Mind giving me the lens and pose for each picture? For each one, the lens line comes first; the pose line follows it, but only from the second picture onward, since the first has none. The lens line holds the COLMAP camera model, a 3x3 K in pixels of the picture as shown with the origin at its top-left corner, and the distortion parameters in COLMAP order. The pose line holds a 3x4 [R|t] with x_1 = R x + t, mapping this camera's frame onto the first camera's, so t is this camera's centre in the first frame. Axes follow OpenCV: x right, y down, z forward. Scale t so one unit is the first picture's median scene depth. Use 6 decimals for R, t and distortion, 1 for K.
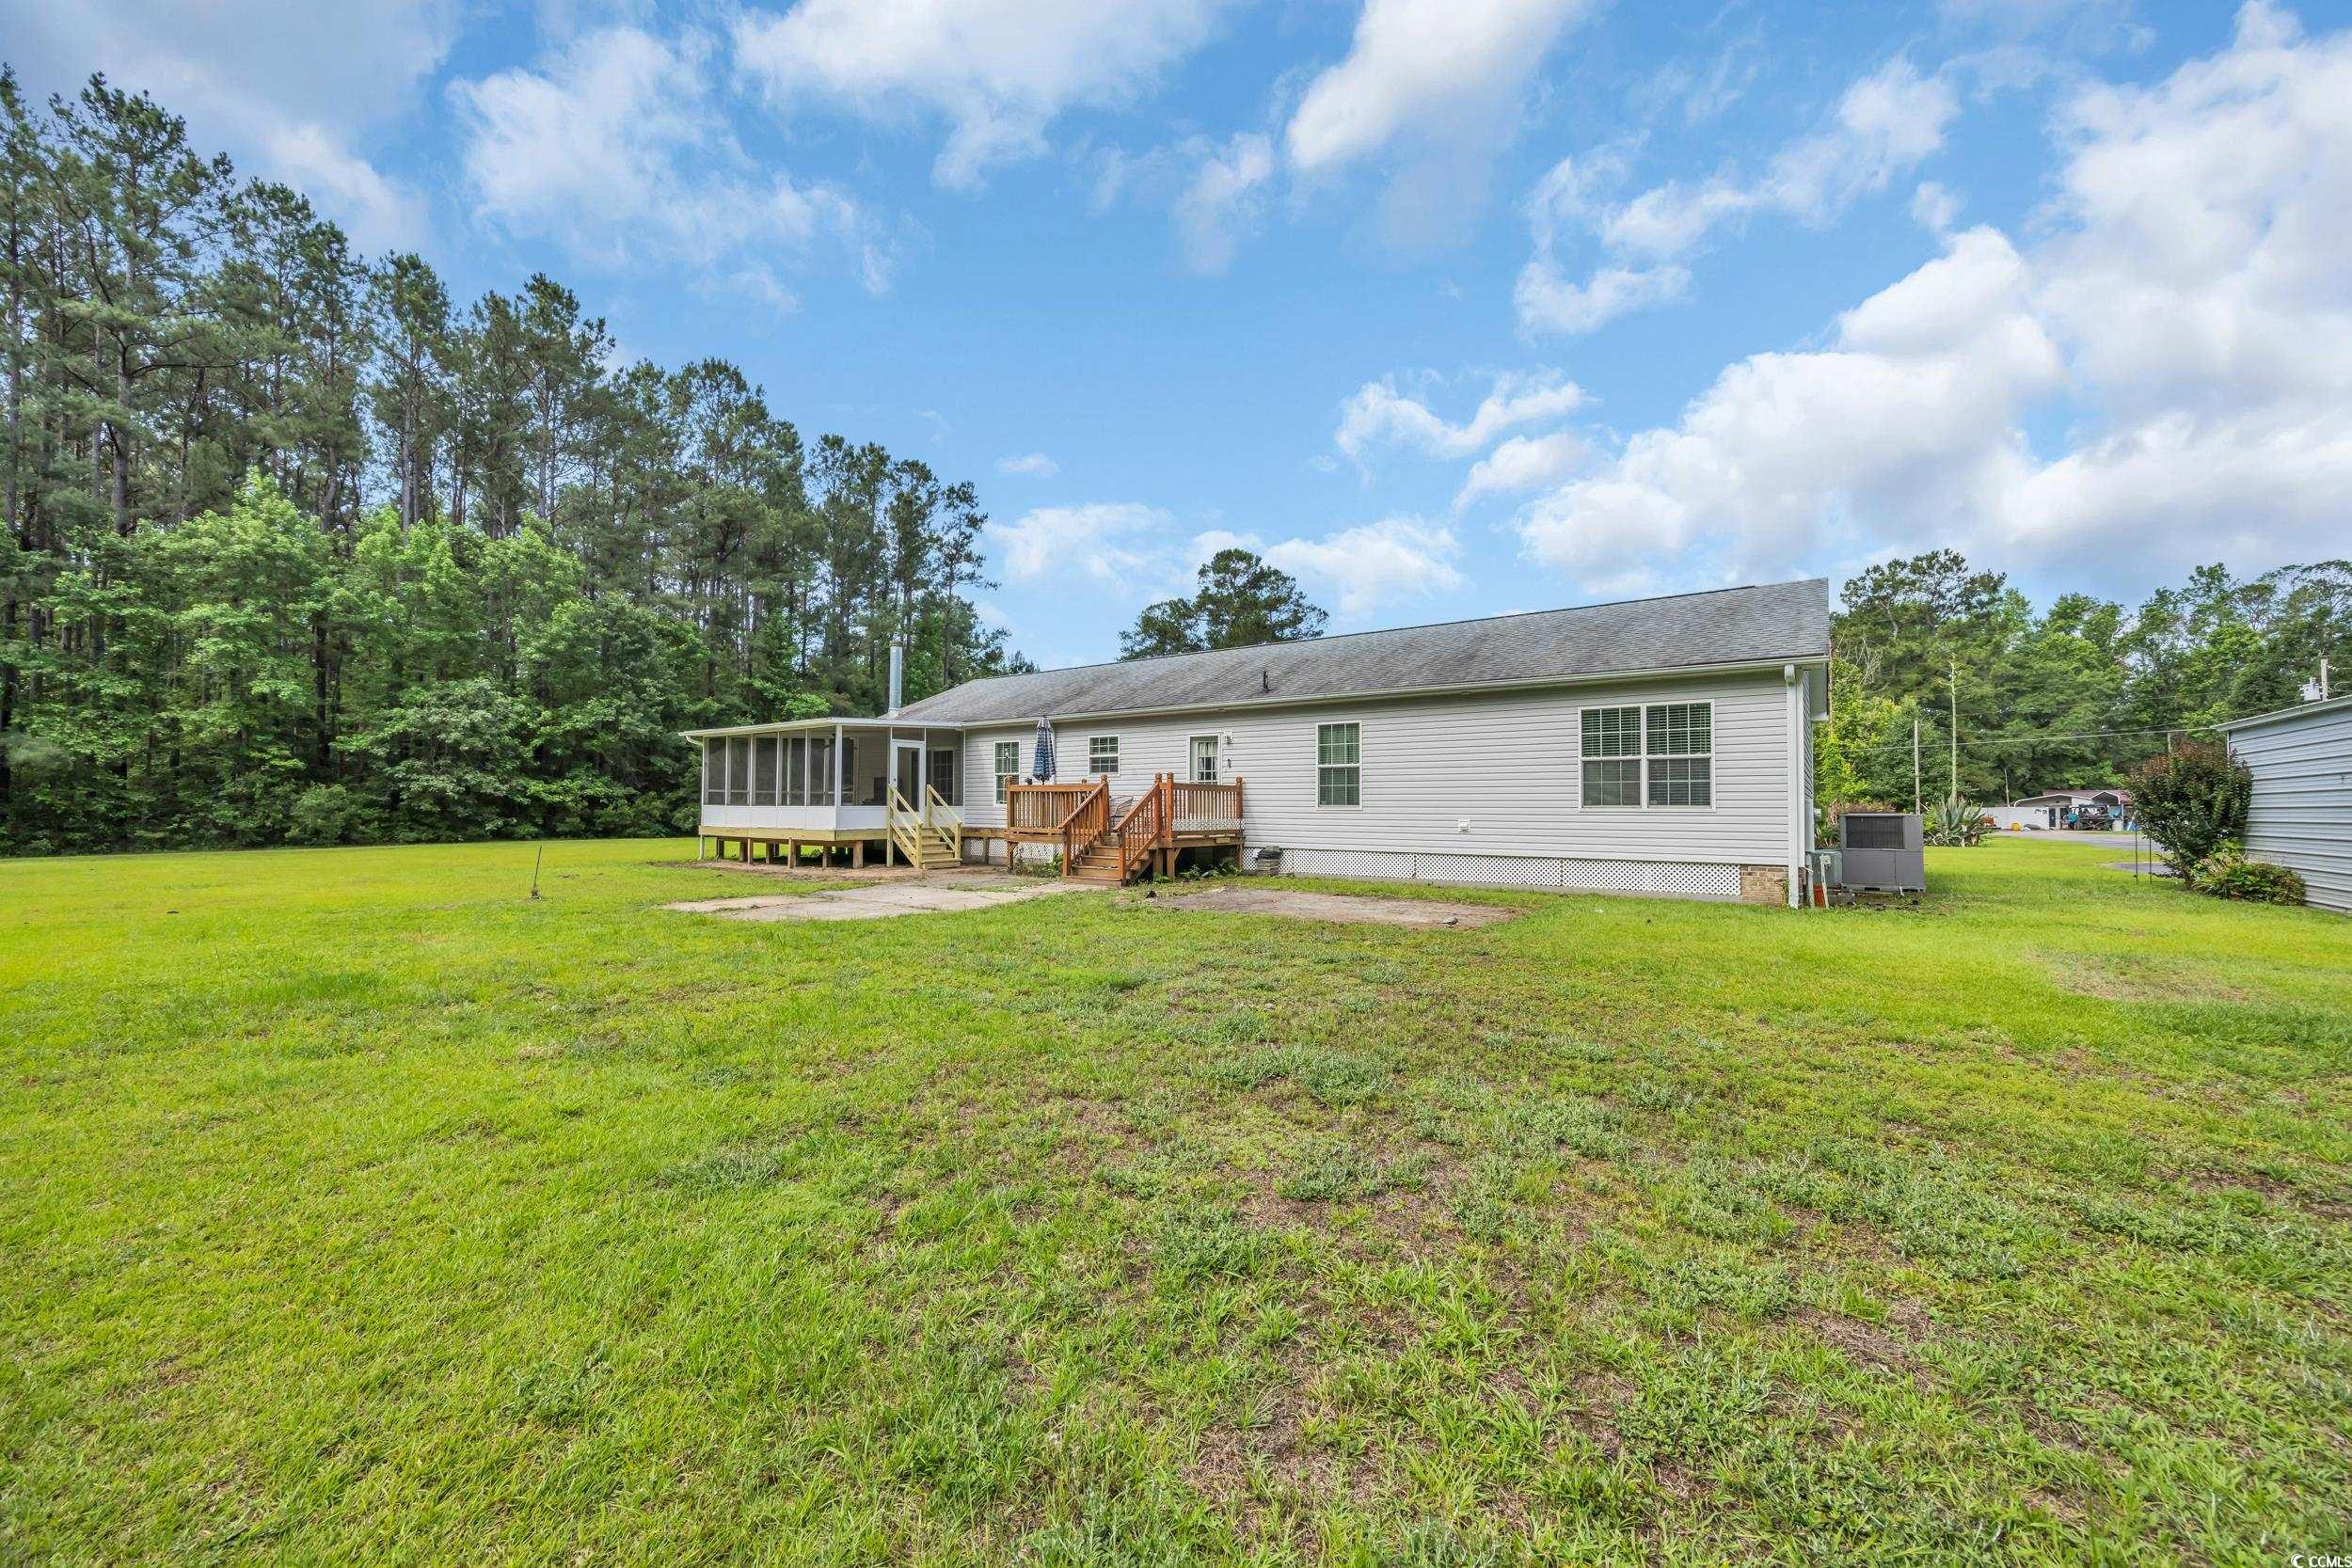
lens RADIAL K [[932.4, 0, 1176.0], [0, 932.4, 784.0], [0, 0, 1]] dist [-0.002209, 0.000298]
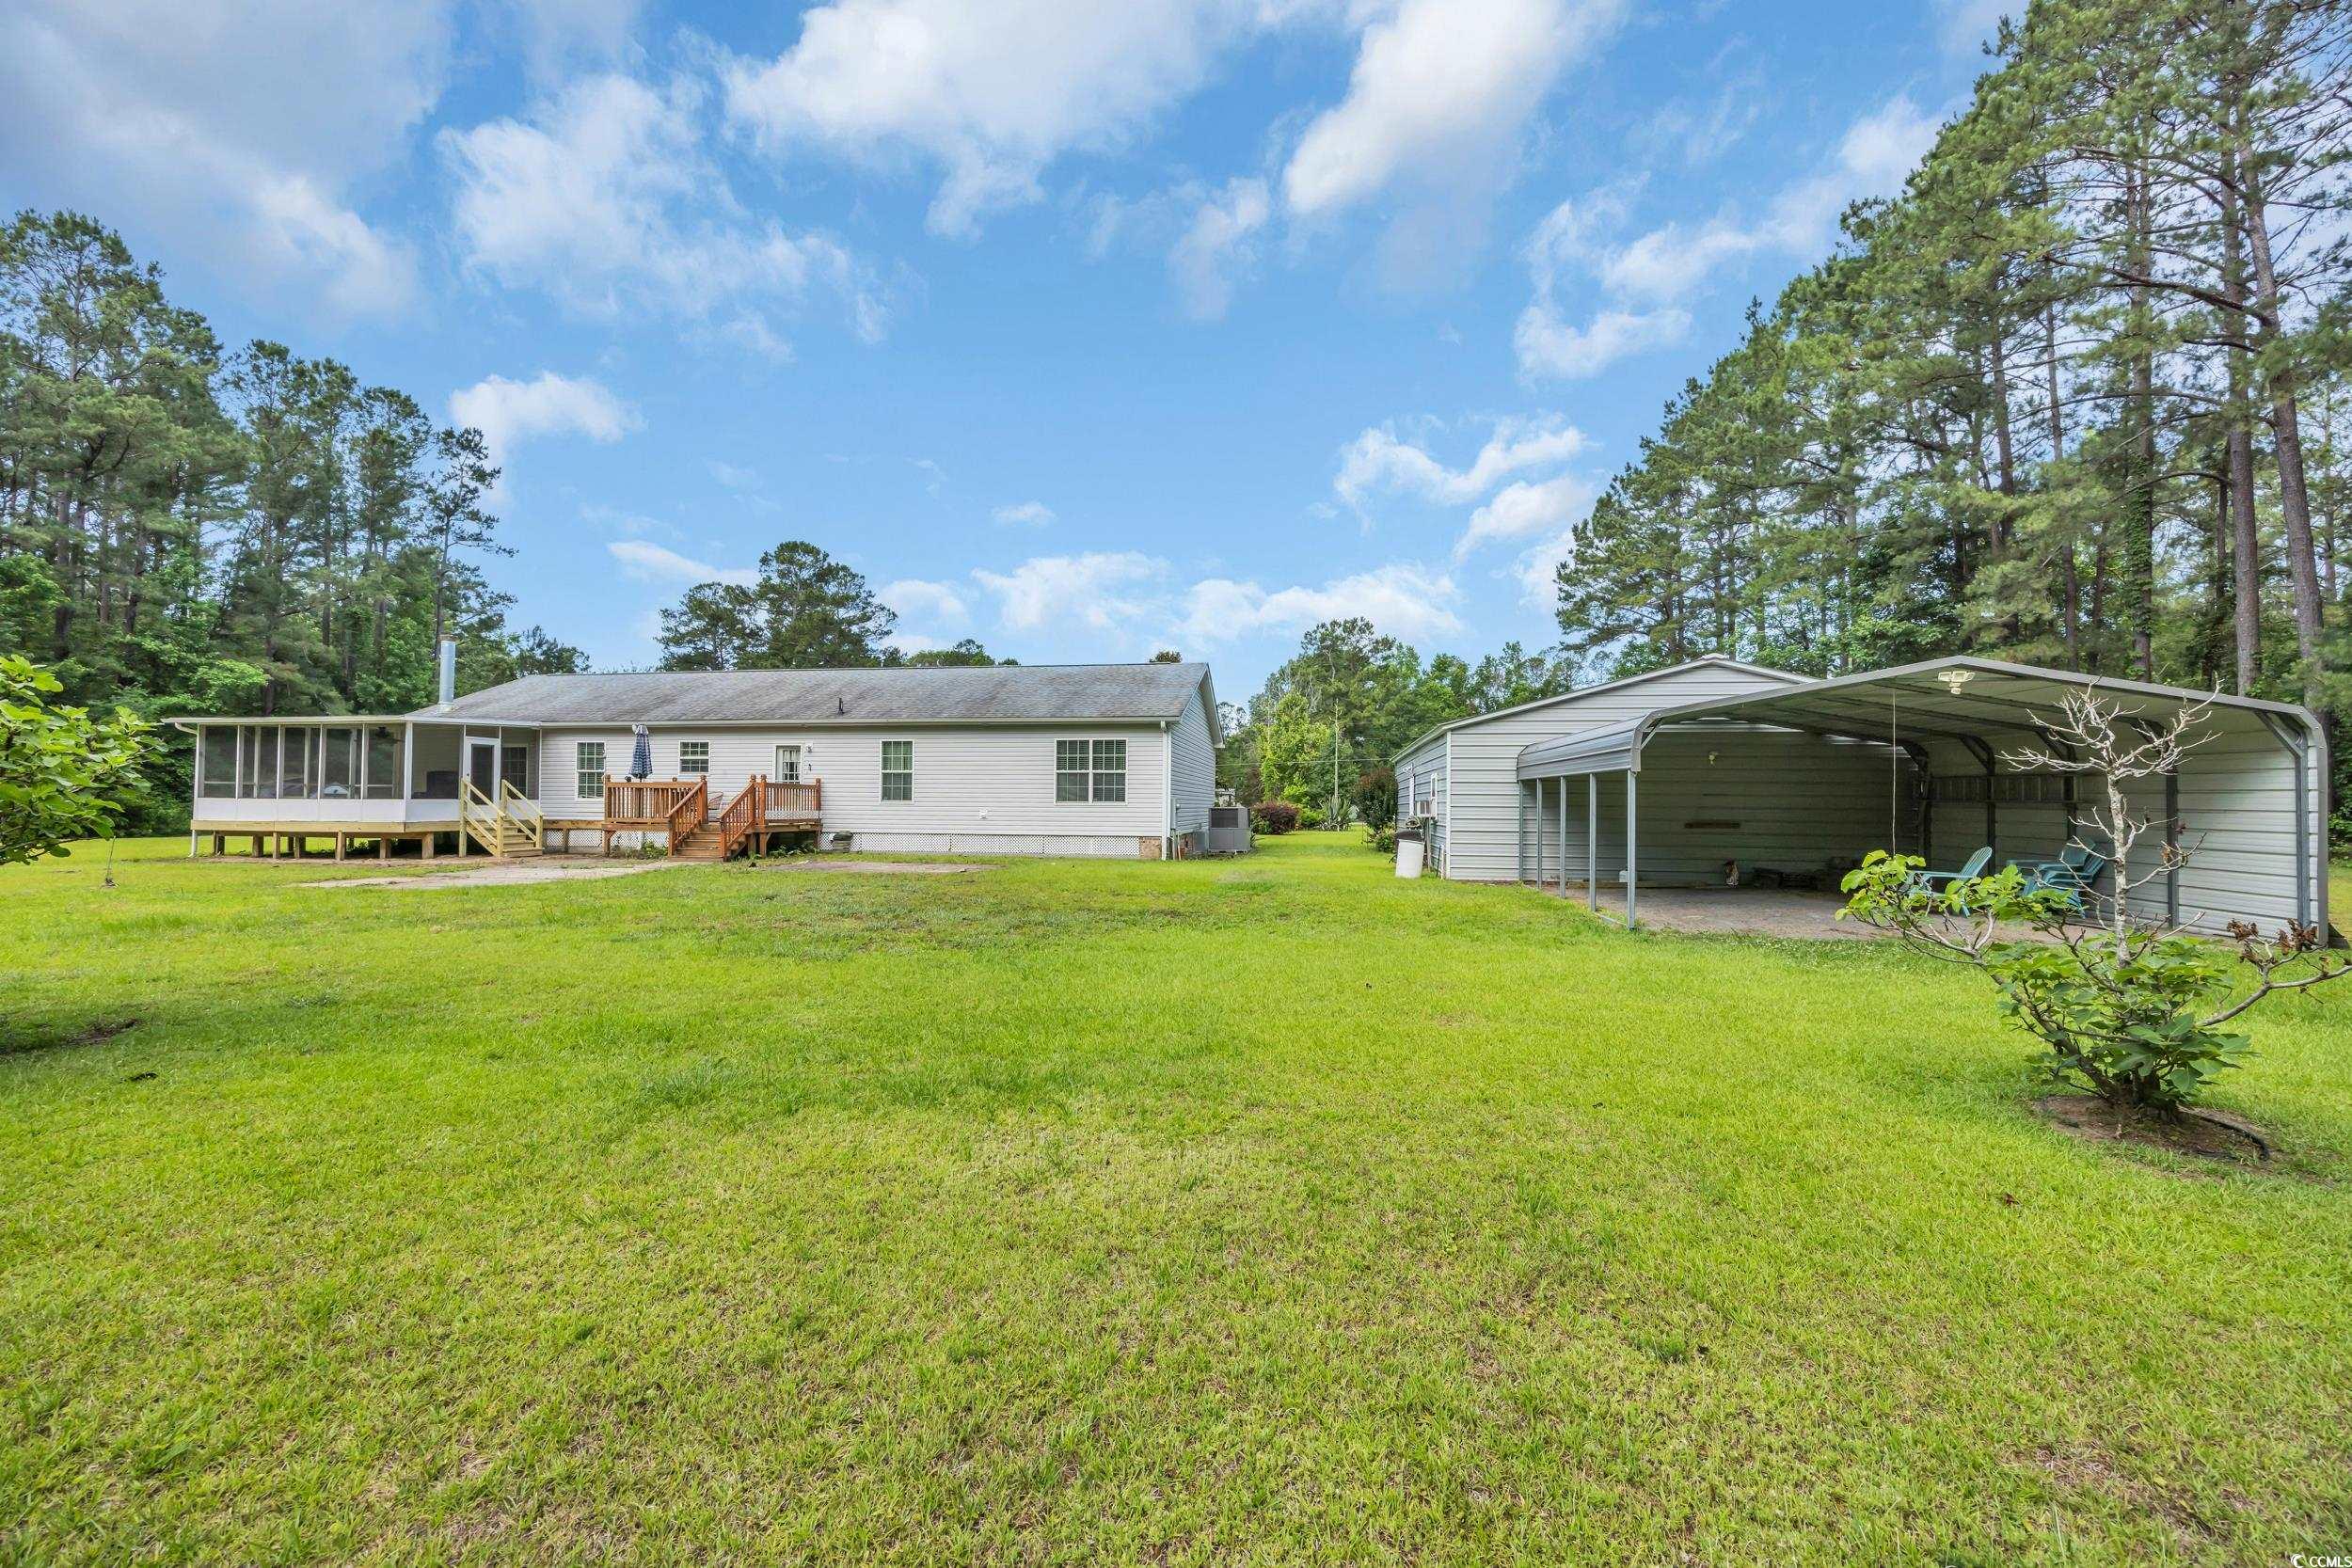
lens RADIAL K [[932.4, 0, 1176.0], [0, 932.4, 784.0], [0, 0, 1]] dist [-0.002209, 0.000298]
pose [[0.898914, 0.013037, 0.437932, -0.039217], [-0.014328, 0.999897, -0.000355, -0.004764], [-0.437892, -0.005955, 0.899008, -0.284680]]
